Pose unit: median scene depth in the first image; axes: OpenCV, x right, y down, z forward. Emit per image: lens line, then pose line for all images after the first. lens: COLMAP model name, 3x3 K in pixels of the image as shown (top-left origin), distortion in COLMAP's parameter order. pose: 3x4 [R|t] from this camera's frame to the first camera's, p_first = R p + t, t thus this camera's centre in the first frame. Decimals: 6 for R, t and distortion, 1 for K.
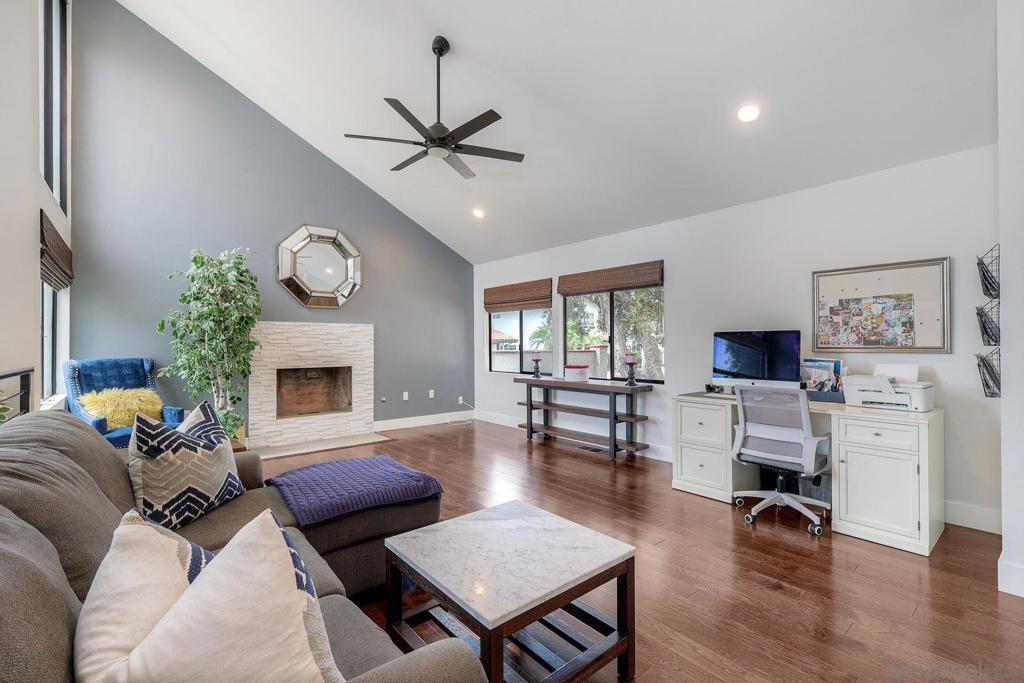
lens RADIAL K [[452.3, 0, 514.1], [0, 452.3, 343.6], [0, 0, 1]] dist [-0.001660, -0.000753]
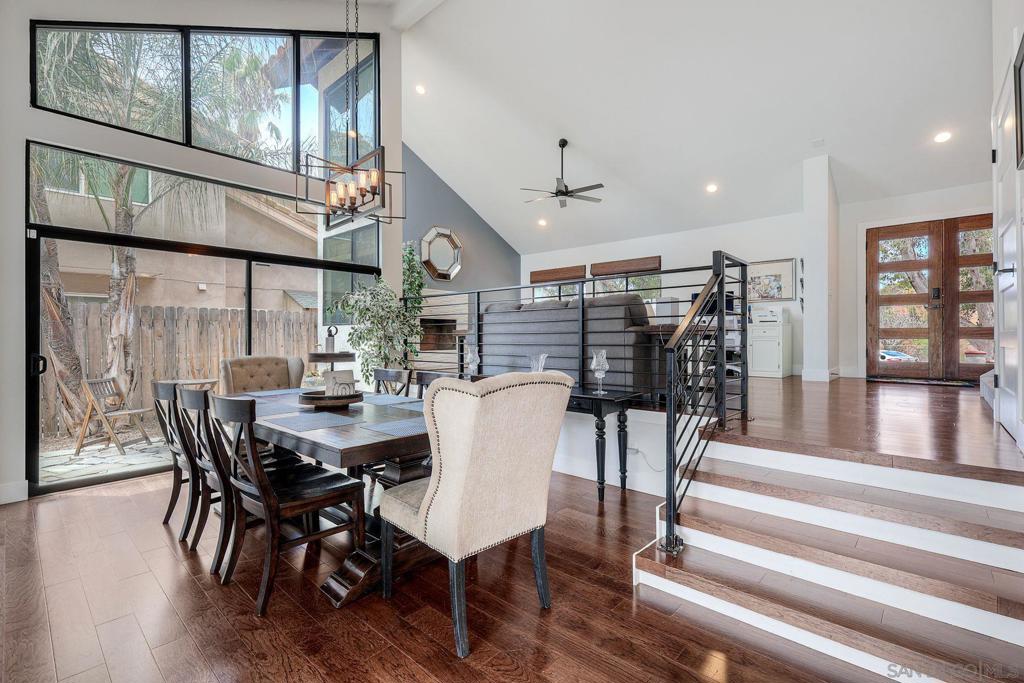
lens RADIAL K [[452.3, 0, 514.5], [0, 452.3, 337.6], [0, 0, 1]] dist [-0.001660, -0.000753]
pose [[0.990732, 0.004134, 0.135767, -0.415509], [-0.004750, 0.999980, 0.004217, 0.114910], [-0.135747, -0.004823, 0.990732, -0.594608]]
